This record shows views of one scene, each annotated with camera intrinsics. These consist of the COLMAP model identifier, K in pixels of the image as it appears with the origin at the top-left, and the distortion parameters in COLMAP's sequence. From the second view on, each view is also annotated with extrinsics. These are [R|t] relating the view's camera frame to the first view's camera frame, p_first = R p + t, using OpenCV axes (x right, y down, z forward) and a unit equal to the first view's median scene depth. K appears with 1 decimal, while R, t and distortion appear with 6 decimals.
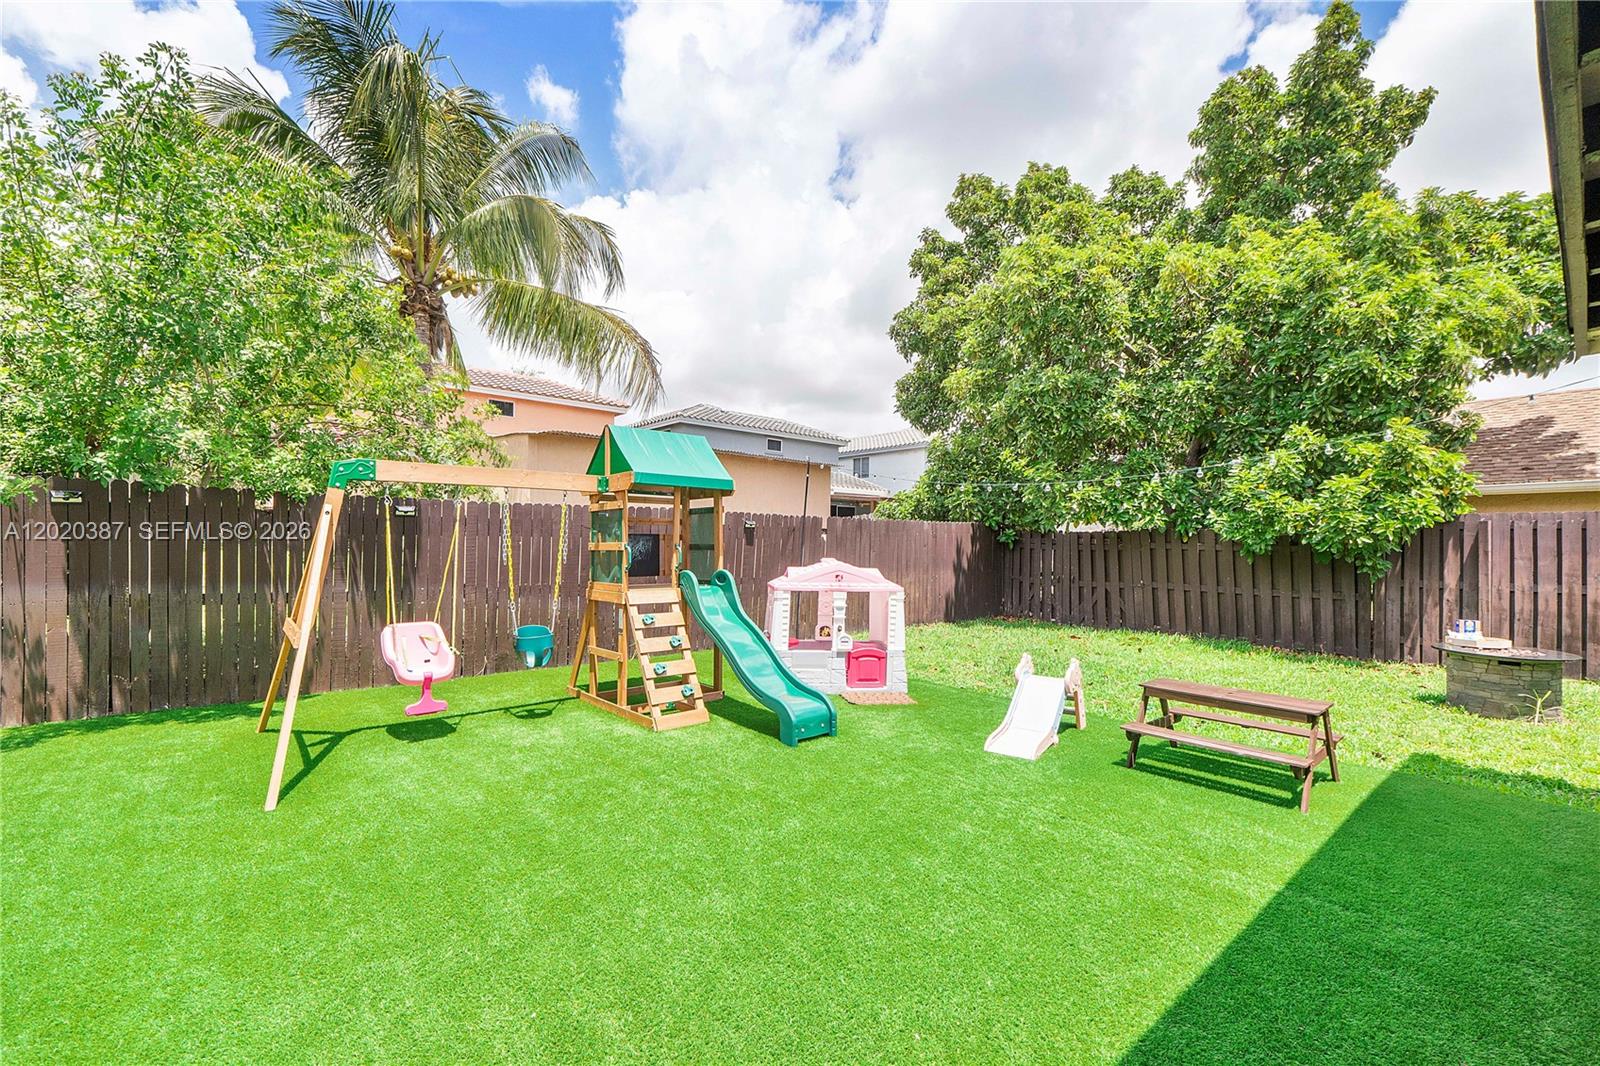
lens RADIAL K [[681.3, 0, 807.1], [0, 681.3, 546.0], [0, 0, 1]] dist [-0.003035, -0.000123]
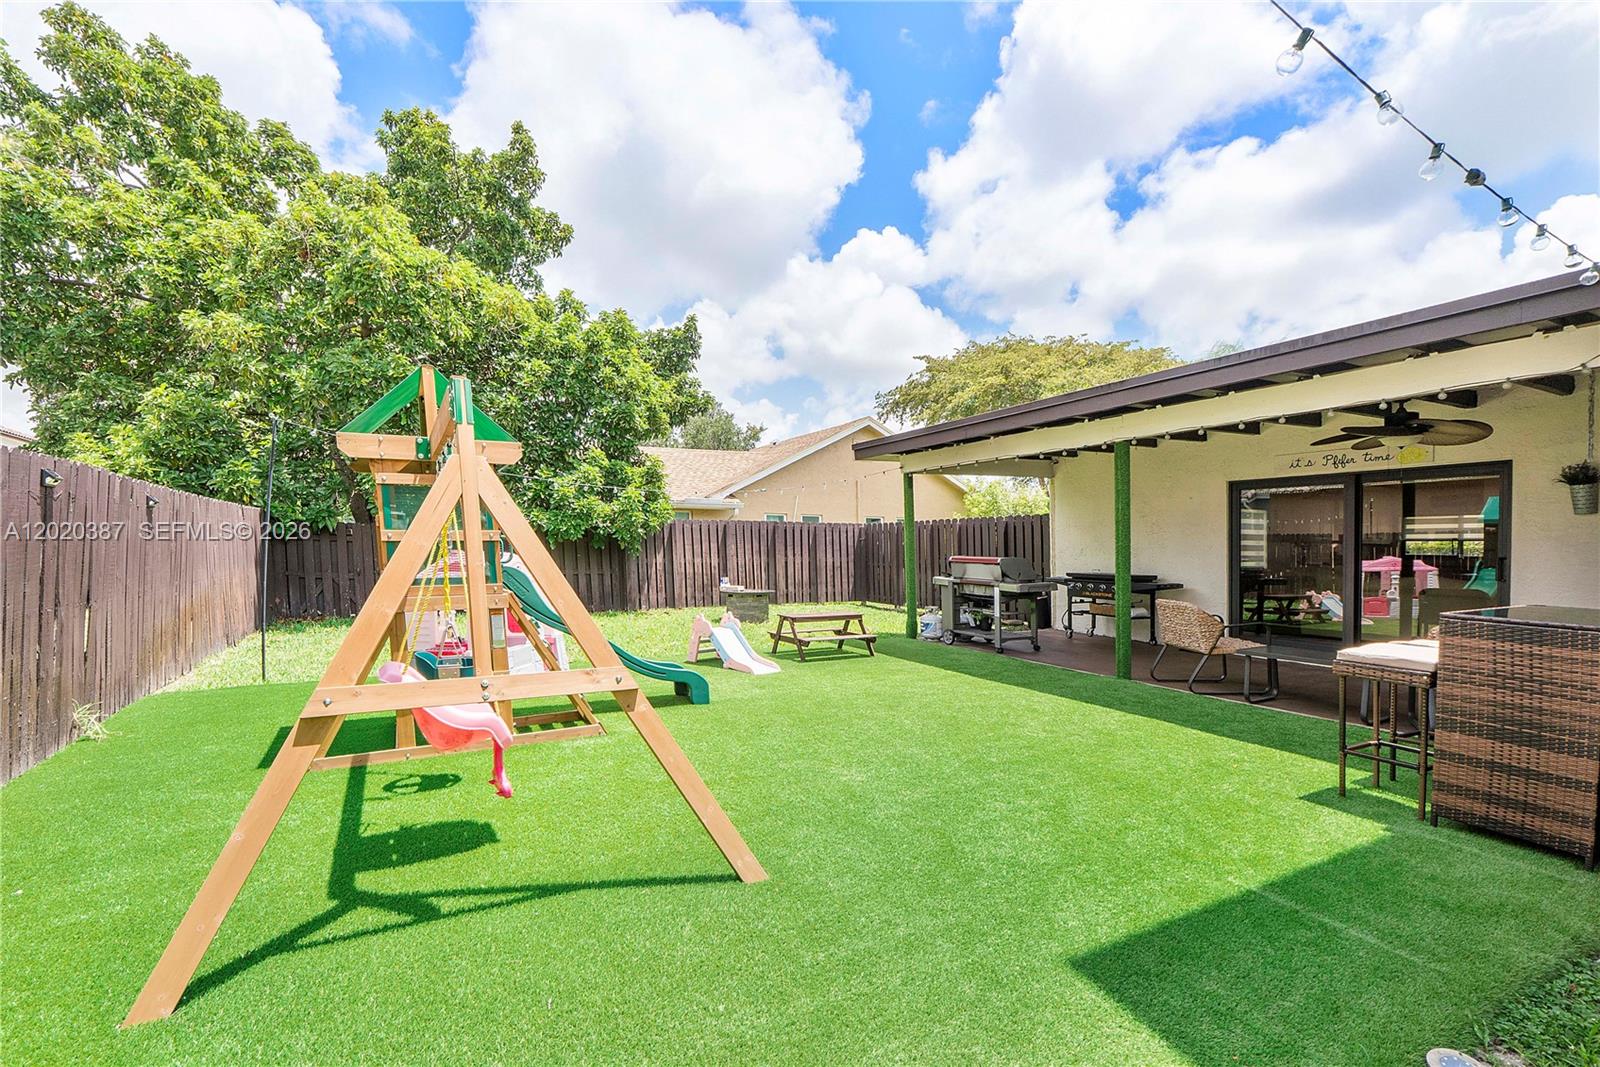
lens RADIAL K [[686.2, 0, 782.6], [0, 686.2, 563.6], [0, 0, 1]] dist [-0.007454, -0.000545]
pose [[0.230843, -0.036671, 0.972300, -0.847367], [-0.000814, 0.999282, 0.037882, 0.001311], [-0.972991, -0.009536, 0.230647, 0.440220]]
